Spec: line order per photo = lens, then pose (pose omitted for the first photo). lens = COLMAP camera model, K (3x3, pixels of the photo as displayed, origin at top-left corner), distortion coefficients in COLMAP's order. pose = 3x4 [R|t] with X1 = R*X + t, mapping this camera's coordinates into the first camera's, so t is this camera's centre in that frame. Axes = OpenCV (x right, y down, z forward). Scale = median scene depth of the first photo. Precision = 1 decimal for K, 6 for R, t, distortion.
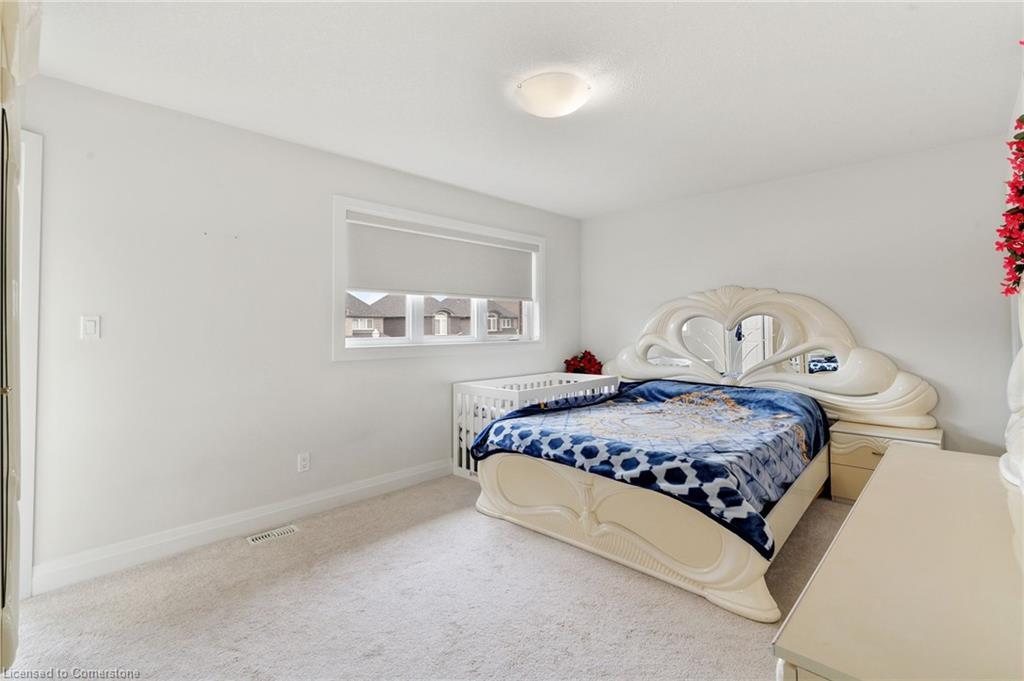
lens RADIAL K [[467.6, 0, 513.4], [0, 467.6, 334.3], [0, 0, 1]] dist [0.000690, -0.000047]
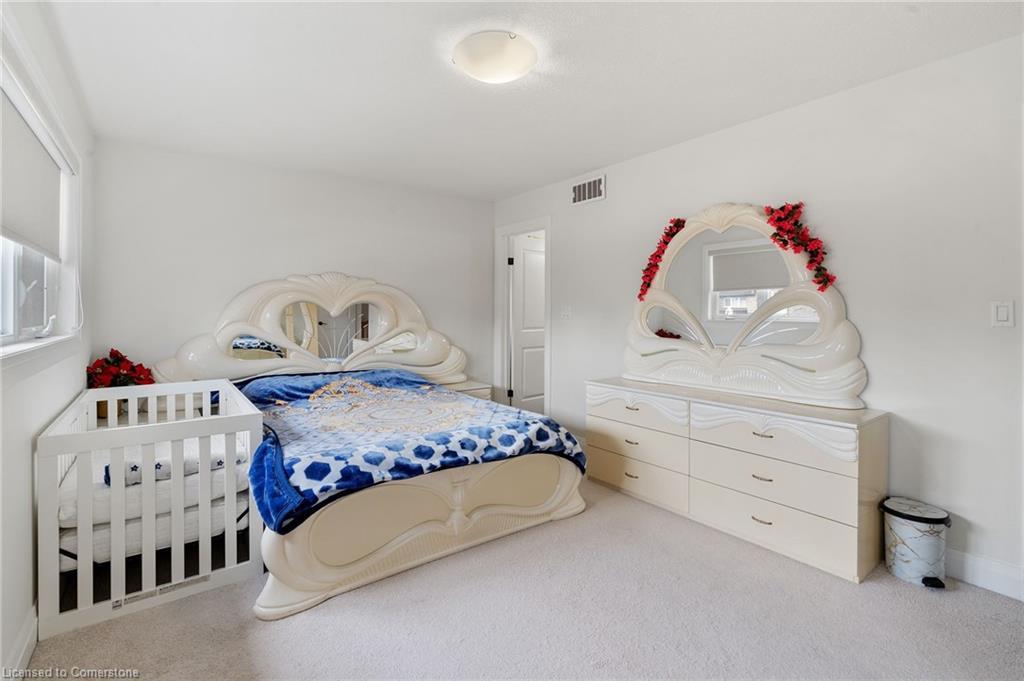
lens RADIAL K [[467.6, 0, 513.4], [0, 467.6, 330.8], [0, 0, 1]] dist [0.000690, -0.000047]
pose [[0.165225, -0.028523, 0.985843, -0.583882], [0.006080, 0.999592, 0.027902, -0.004945], [-0.986237, 0.001384, 0.165331, 0.581014]]
